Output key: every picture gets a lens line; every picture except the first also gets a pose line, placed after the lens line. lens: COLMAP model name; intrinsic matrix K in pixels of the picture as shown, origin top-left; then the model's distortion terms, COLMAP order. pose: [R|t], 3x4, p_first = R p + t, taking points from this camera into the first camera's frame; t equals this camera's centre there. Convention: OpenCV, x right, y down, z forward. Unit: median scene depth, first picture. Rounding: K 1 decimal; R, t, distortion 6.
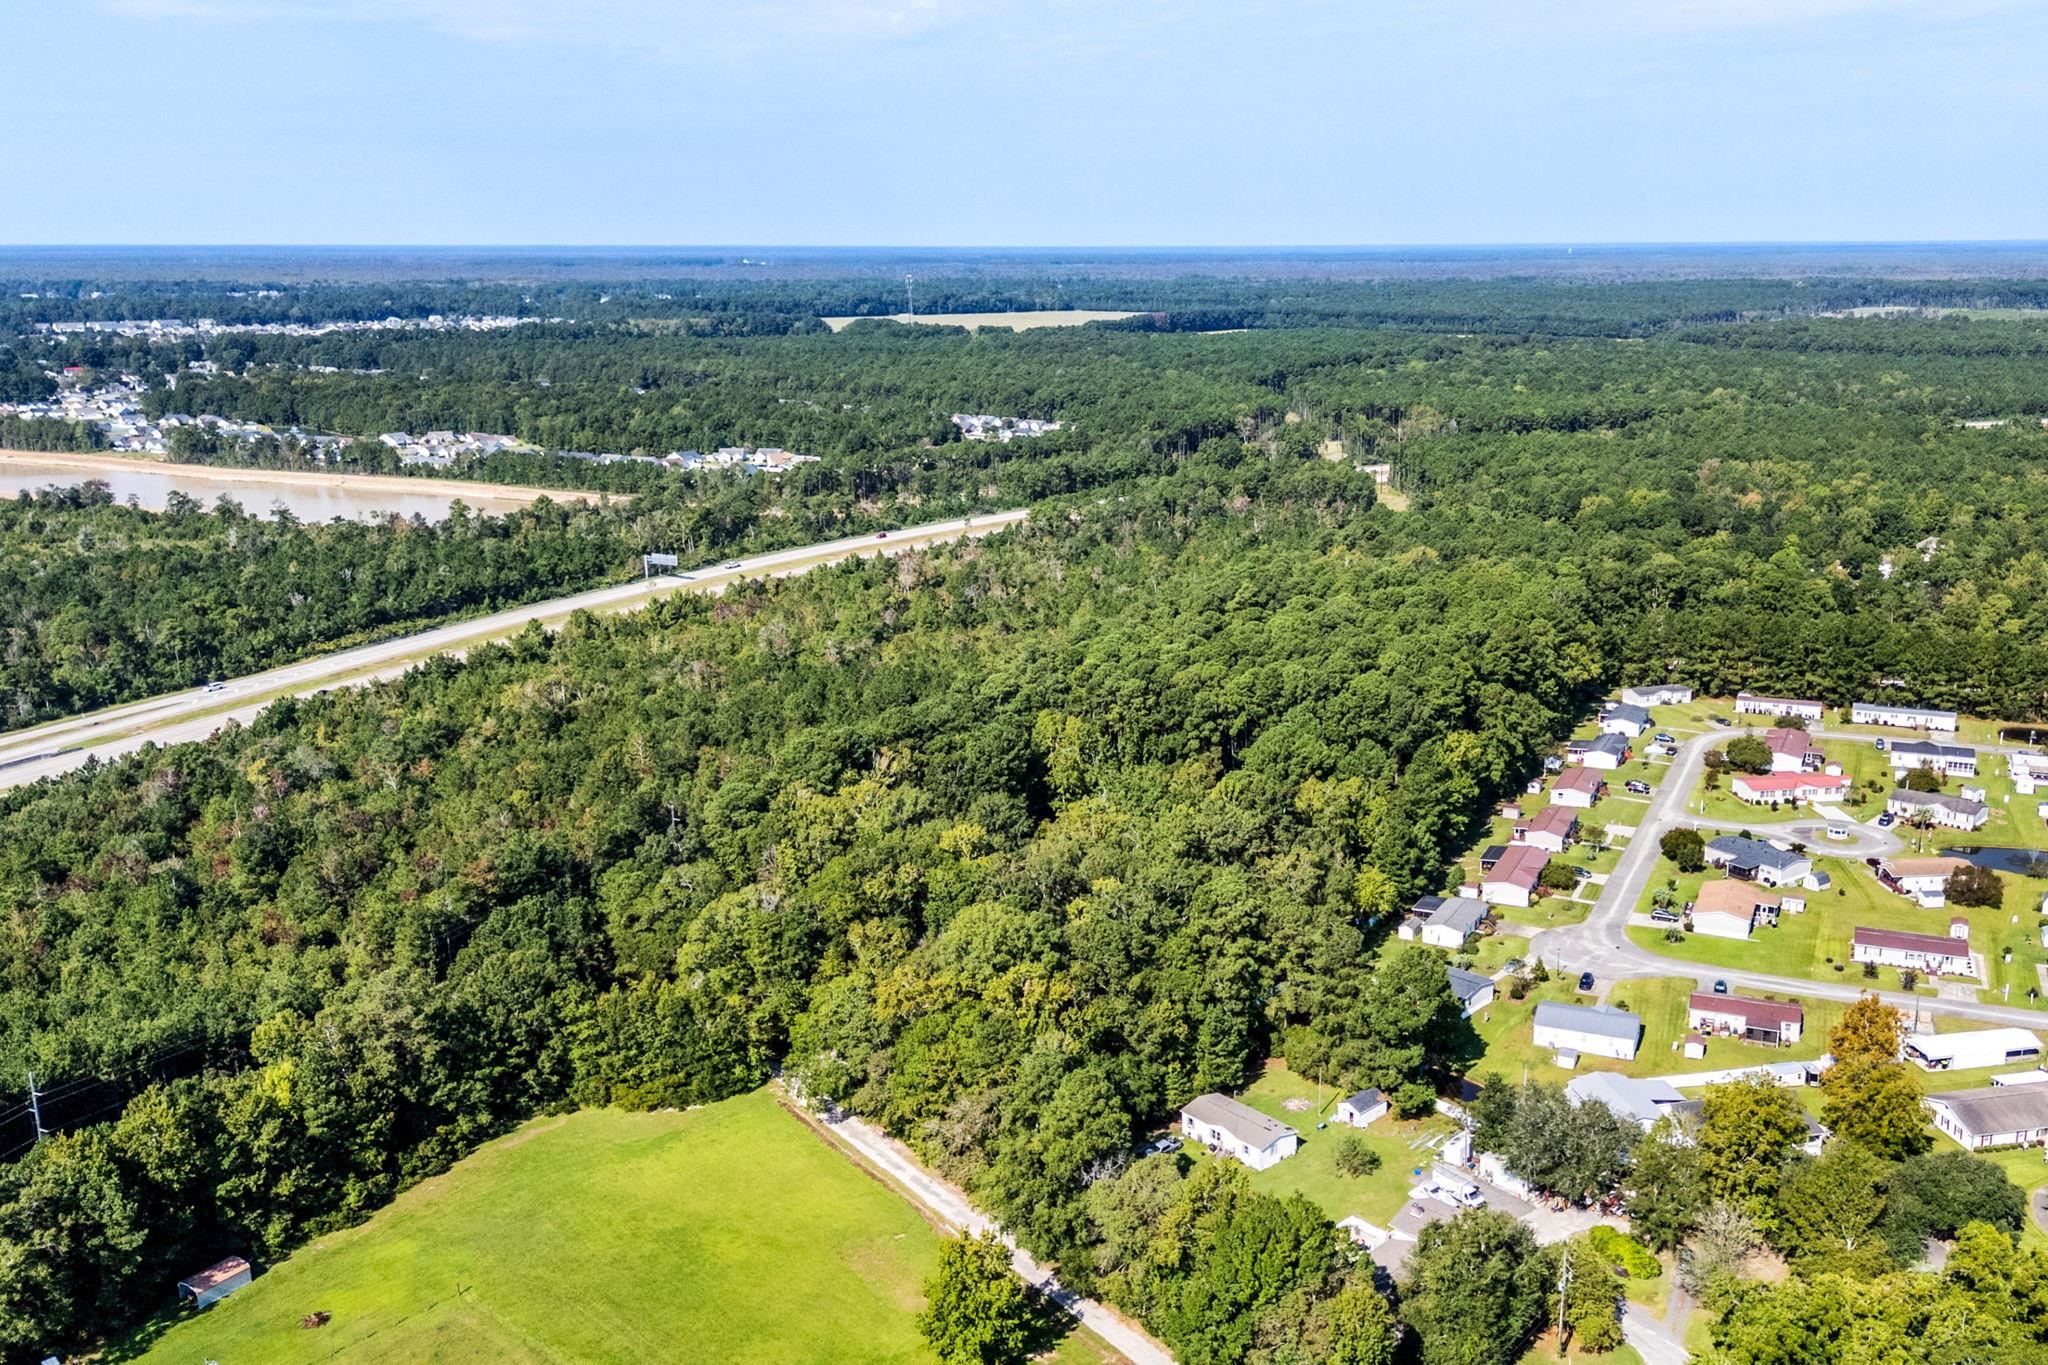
lens RADIAL K [[1775.4, 0, 1113.1], [0, 1775.4, 683.4], [0, 0, 1]] dist [0.190560, -0.457883]
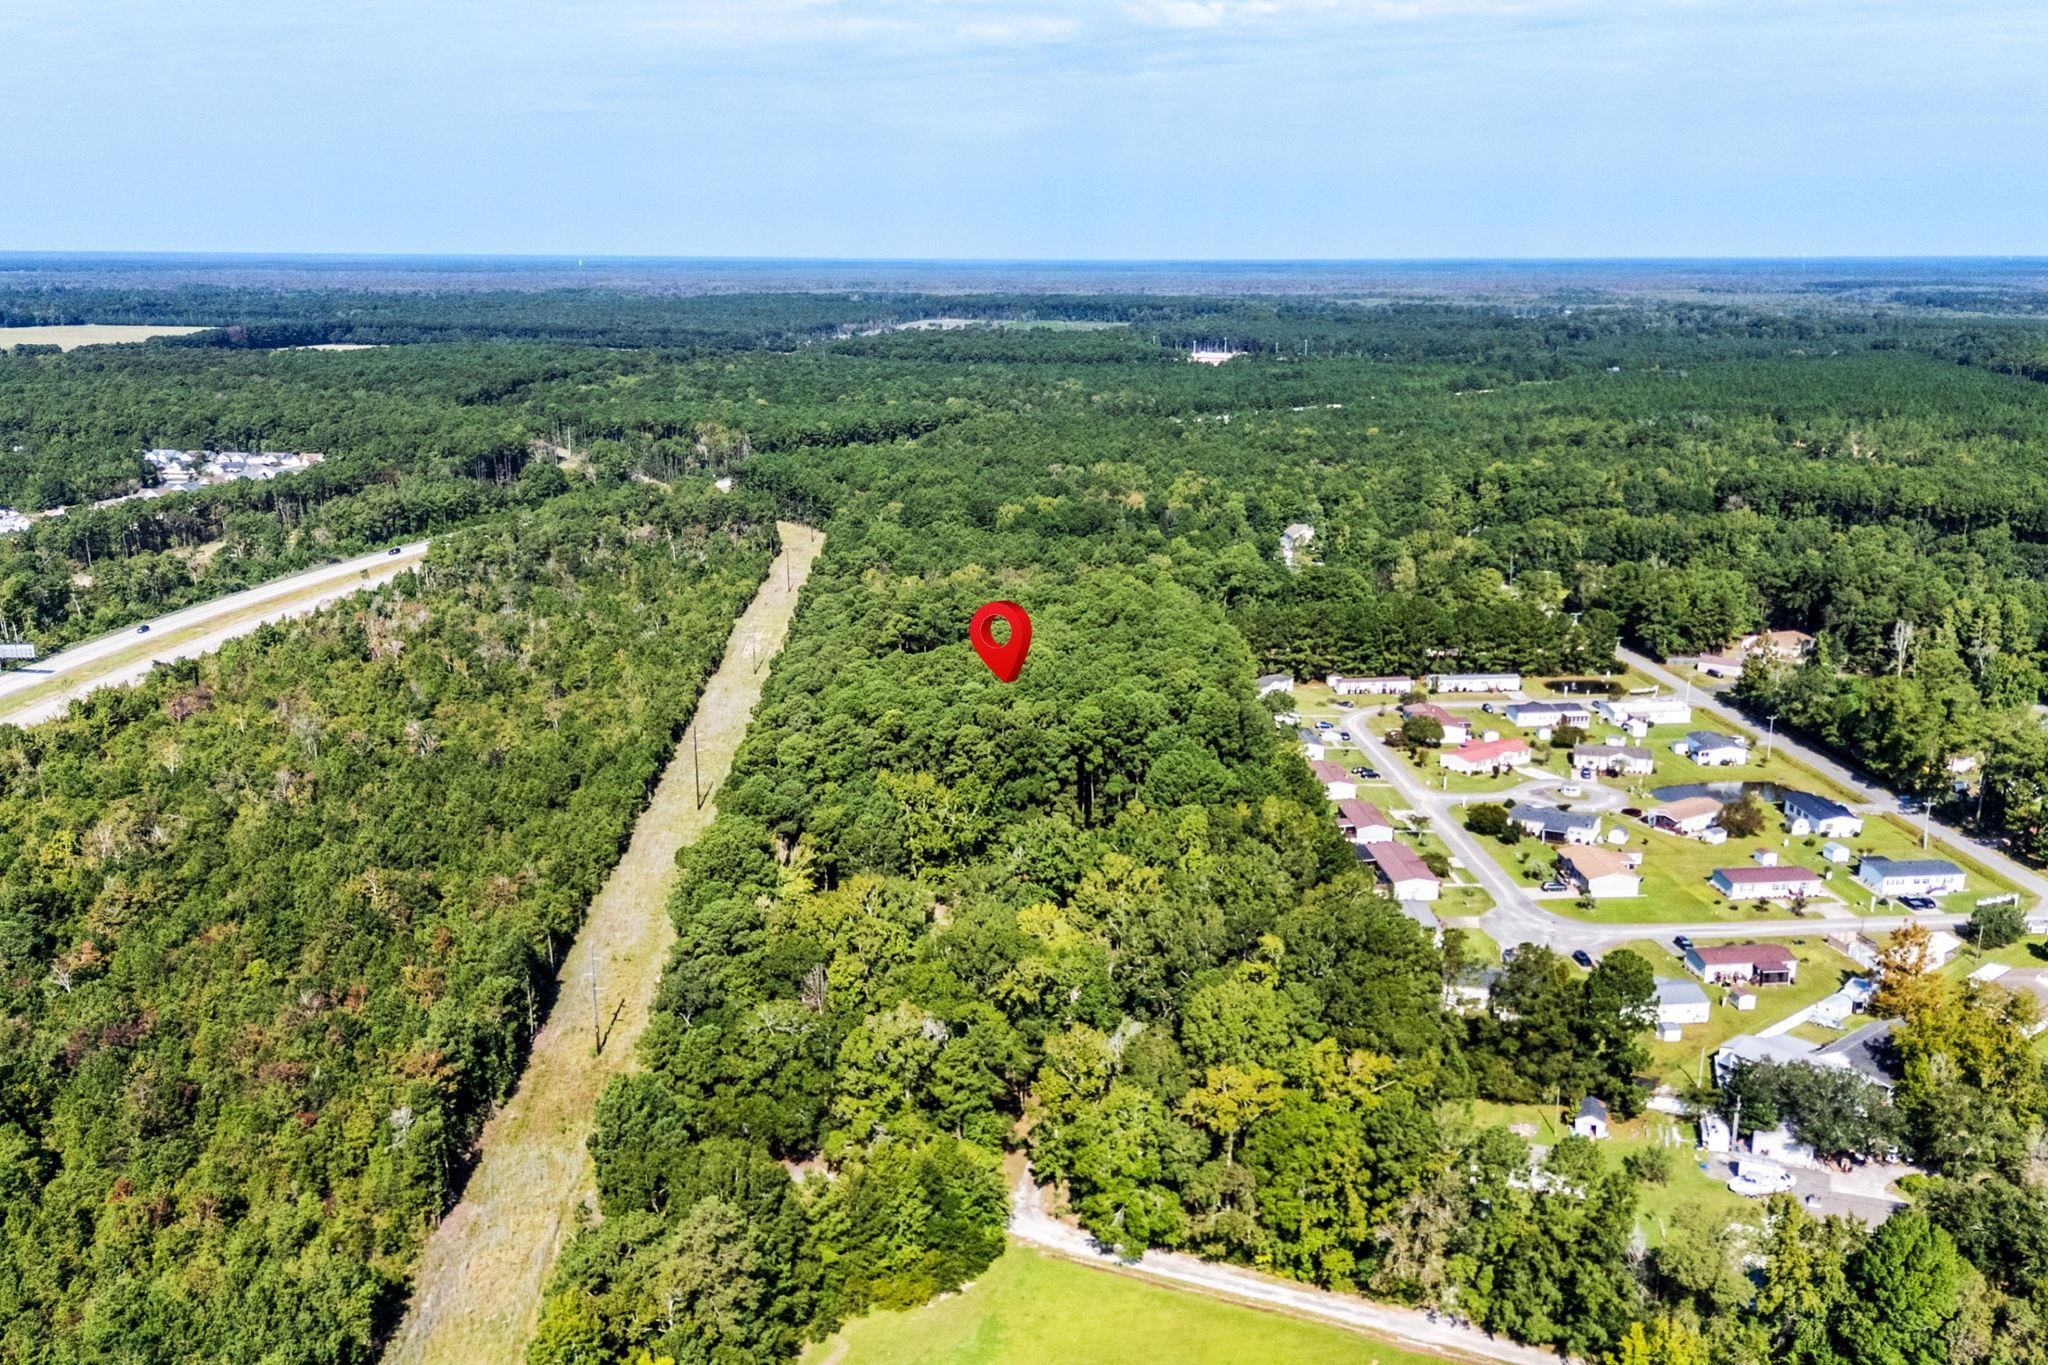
lens RADIAL K [[1803.7, 0, 1023.9], [0, 1803.7, 681.8], [0, 0, 1]] dist [0.148805, -0.239079]
pose [[0.883558, -0.105322, 0.456326, -0.361611], [0.109955, 0.993800, 0.016473, -0.034788], [-0.455232, 0.035620, 0.889660, 0.144769]]
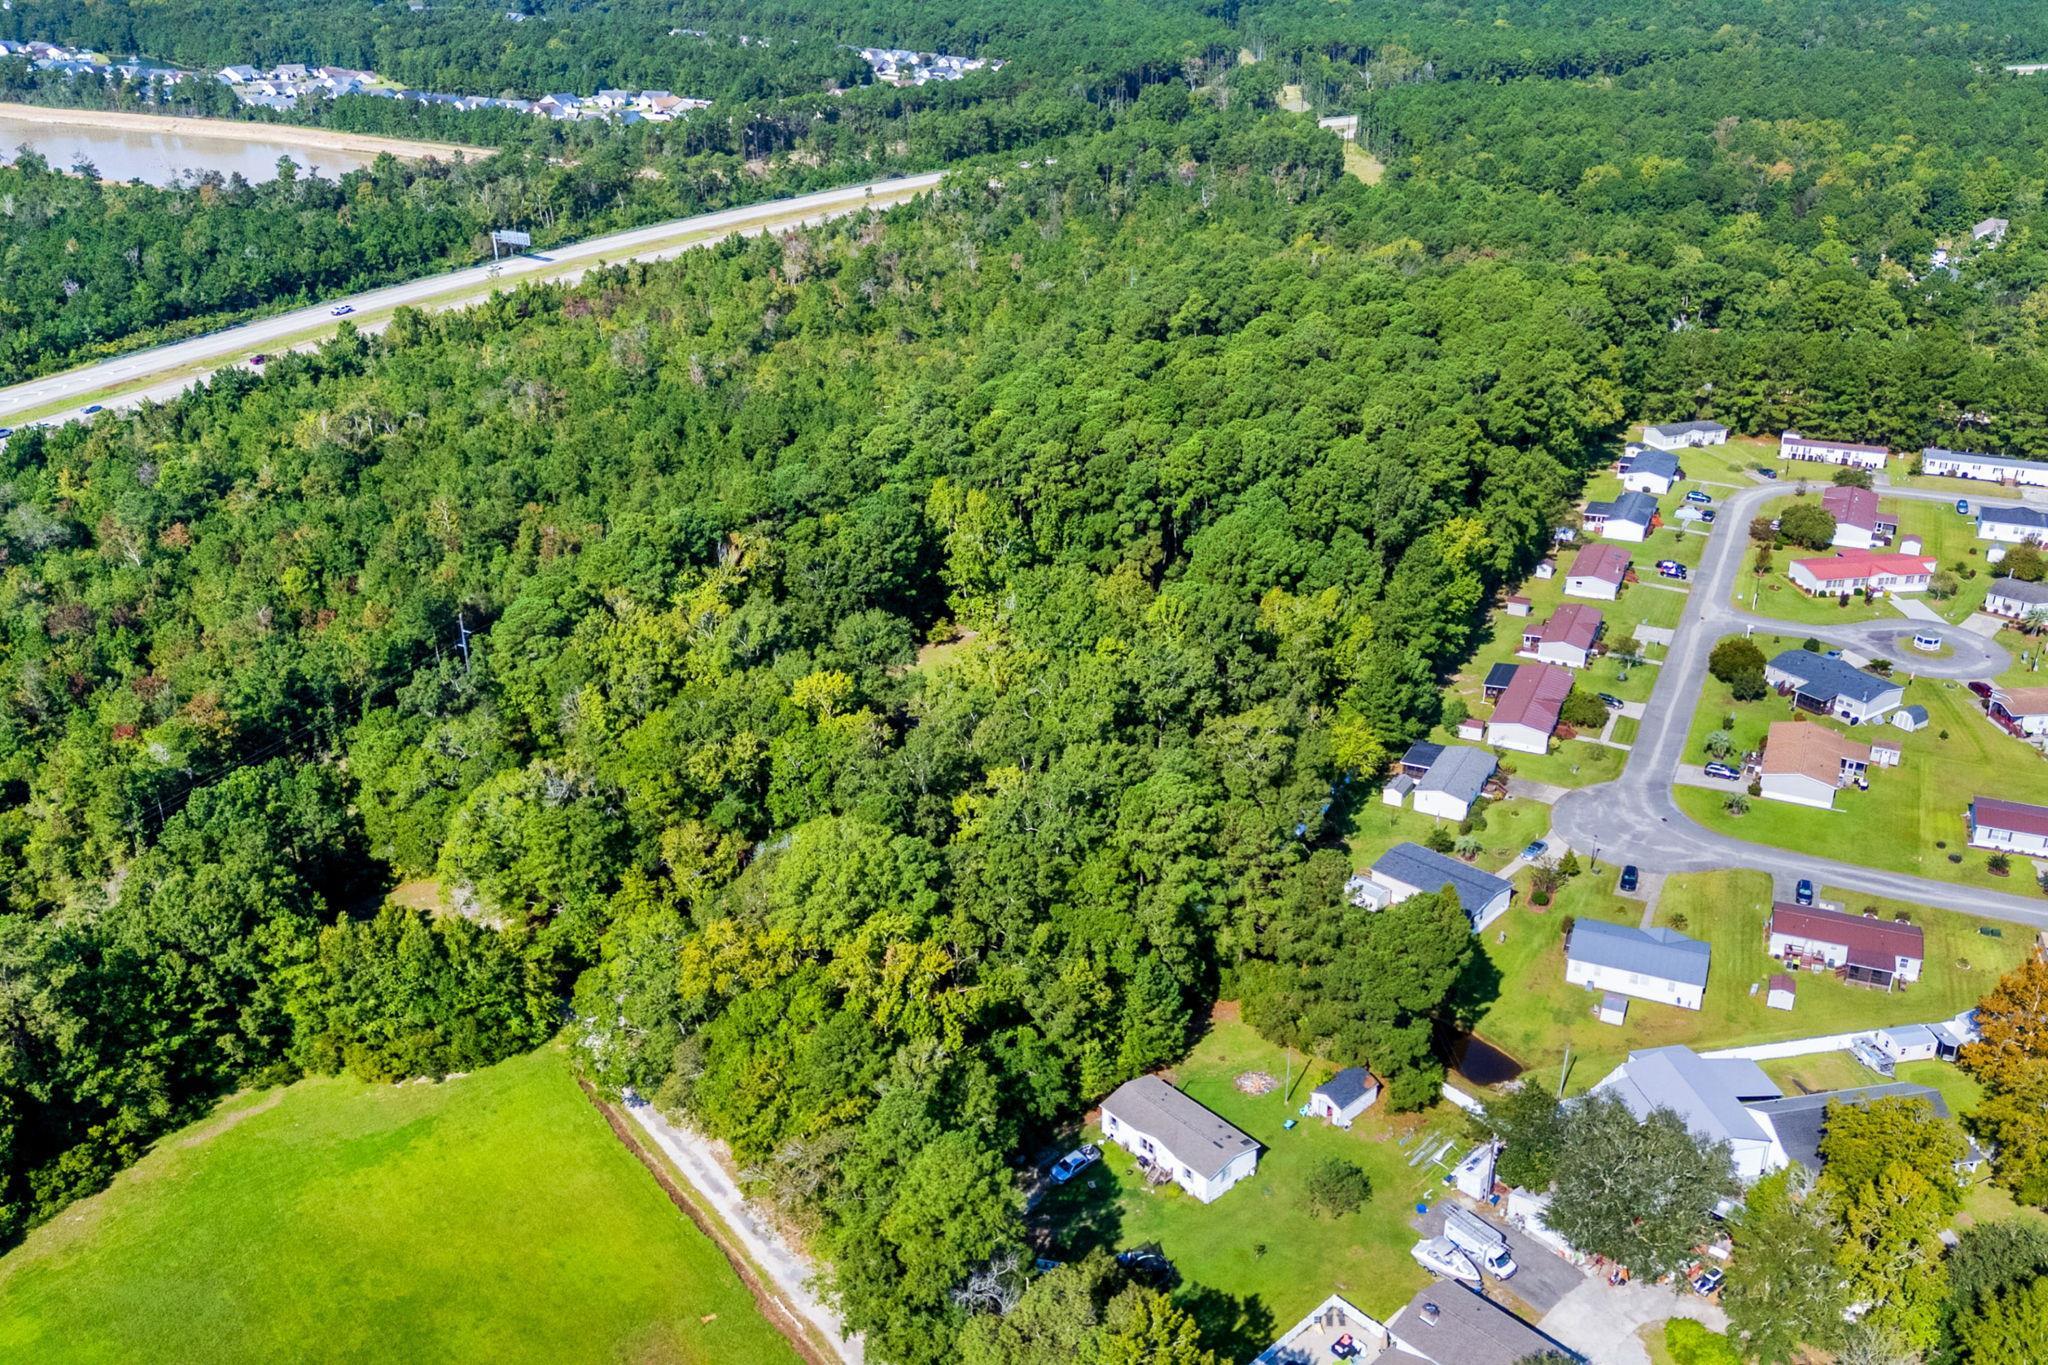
lens RADIAL K [[1776.9, 0, 1035.9], [0, 1776.9, 669.2], [0, 0, 1]] dist [0.112366, -0.148368]
pose [[0.999952, 0.008937, -0.004002, 0.007678], [-0.008029, 0.982251, 0.187397, -0.048025], [0.005606, -0.187356, 0.982276, 0.189239]]
